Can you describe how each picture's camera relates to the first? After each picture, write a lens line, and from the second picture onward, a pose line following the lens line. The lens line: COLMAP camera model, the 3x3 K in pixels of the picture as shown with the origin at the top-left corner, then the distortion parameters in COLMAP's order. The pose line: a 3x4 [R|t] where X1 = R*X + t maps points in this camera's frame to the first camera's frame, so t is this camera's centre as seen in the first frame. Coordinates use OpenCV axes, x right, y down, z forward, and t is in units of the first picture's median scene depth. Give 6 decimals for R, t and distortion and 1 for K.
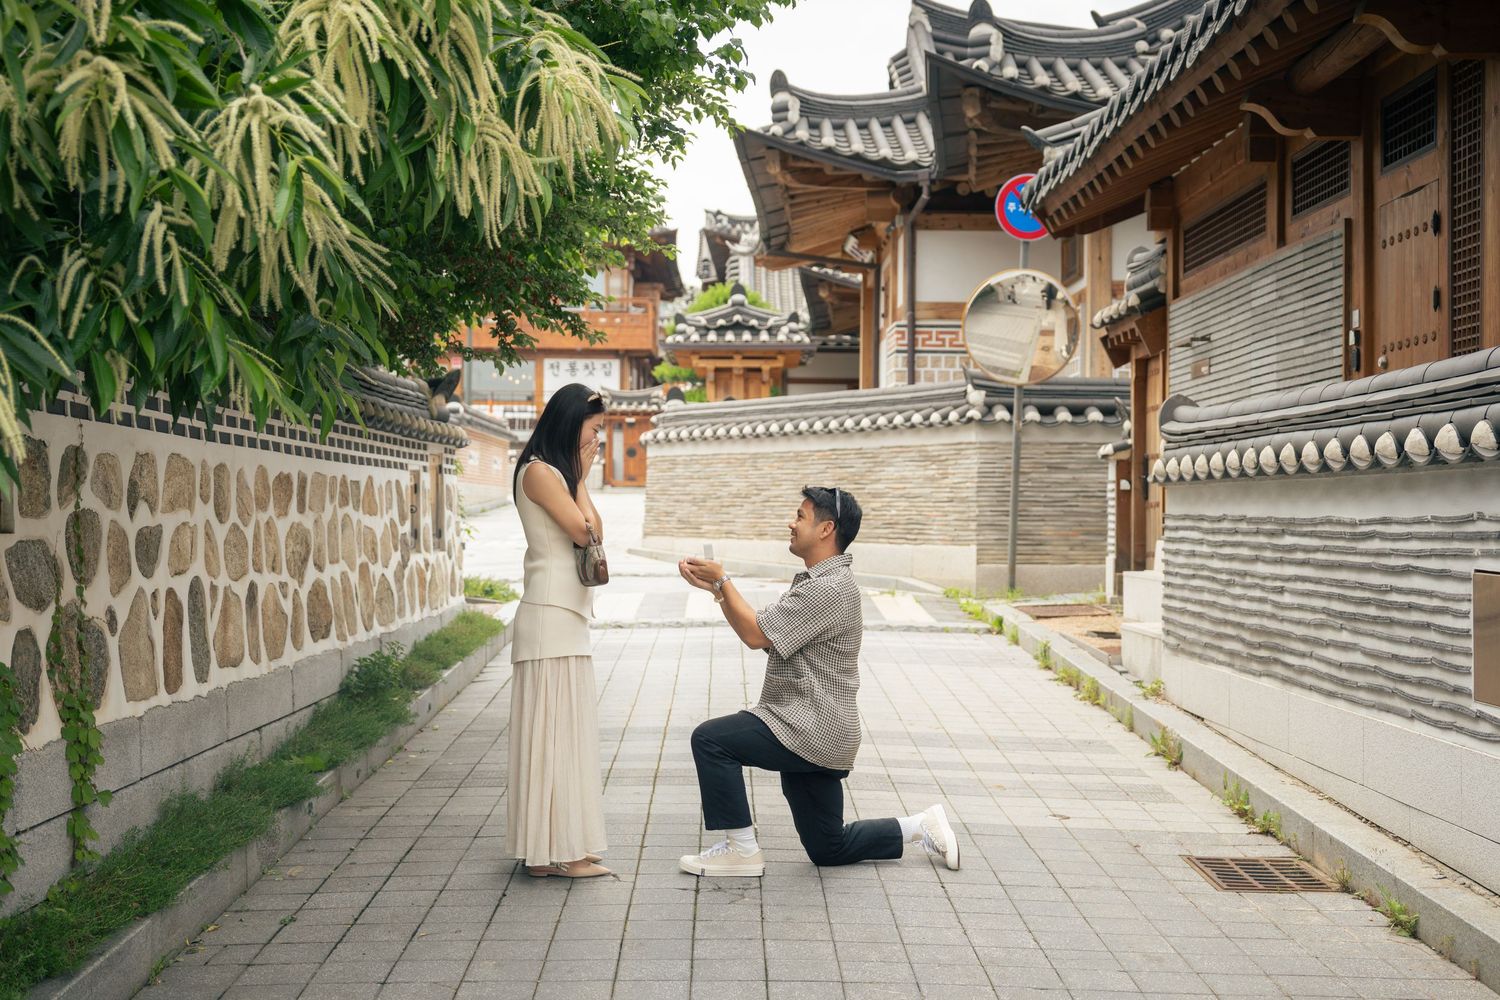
lens RADIAL K [[1635.4, 0, 752.4], [0, 1635.4, 499.2], [0, 0, 1]] dist [0.064207, 0.000000]
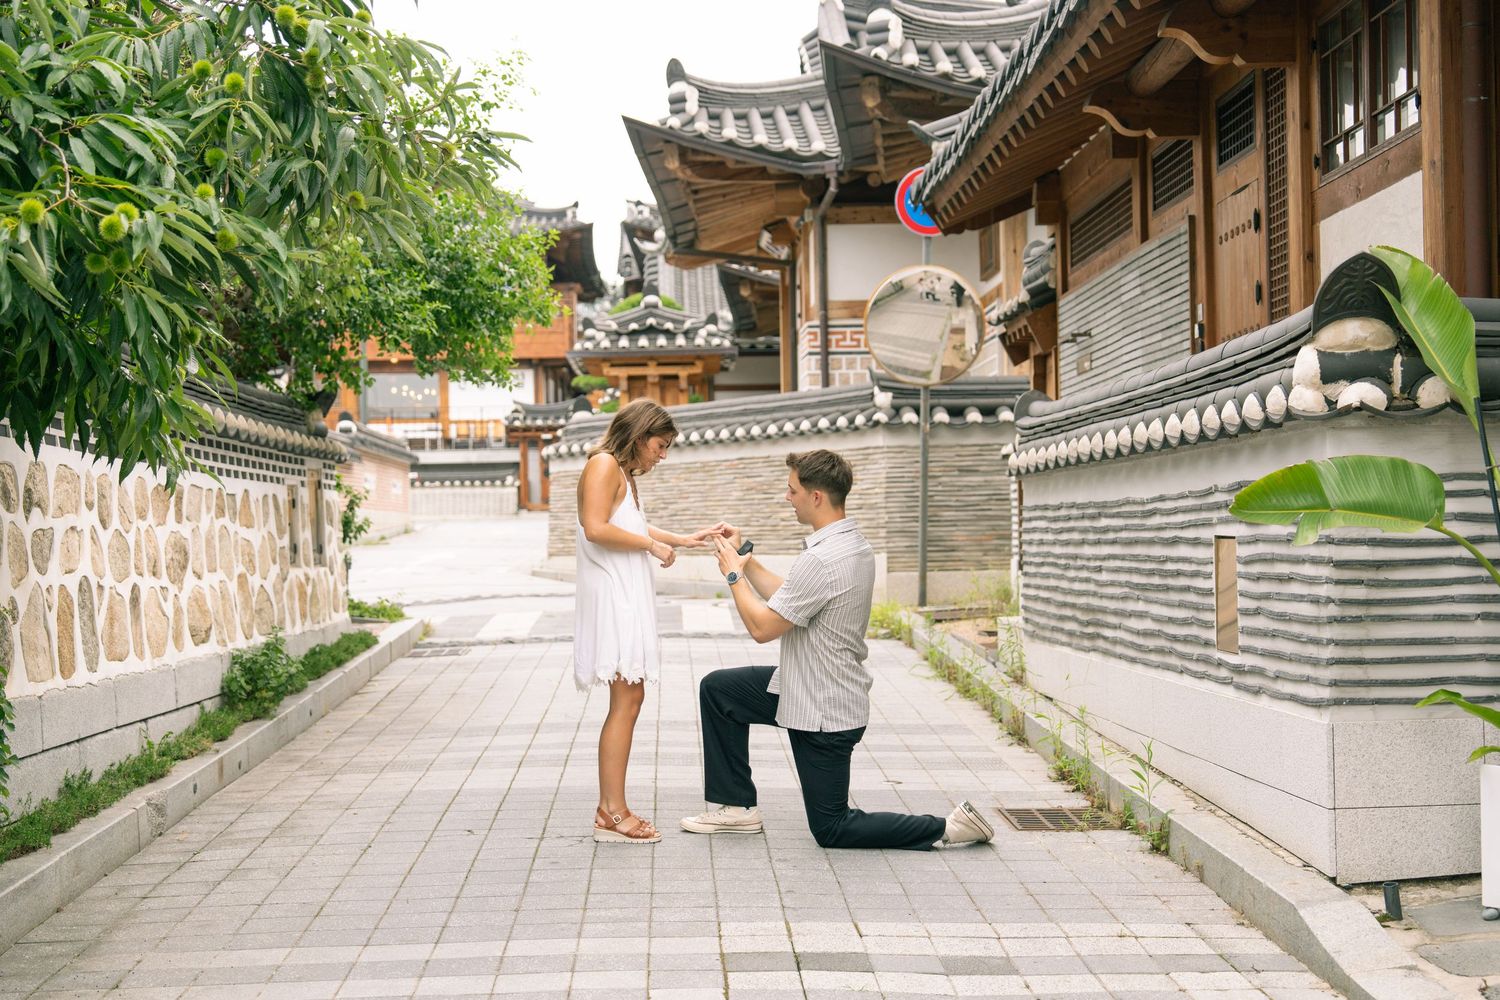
lens RADIAL K [[1969.2, 0, 755.0], [0, 1969.2, 542.2], [0, 0, 1]] dist [0.086914, 0.000000]
pose [[0.999539, -0.027166, 0.013539, 0.058109], [0.027102, 0.999621, 0.004844, 0.018498], [-0.013665, -0.004474, 0.999897, -0.208613]]
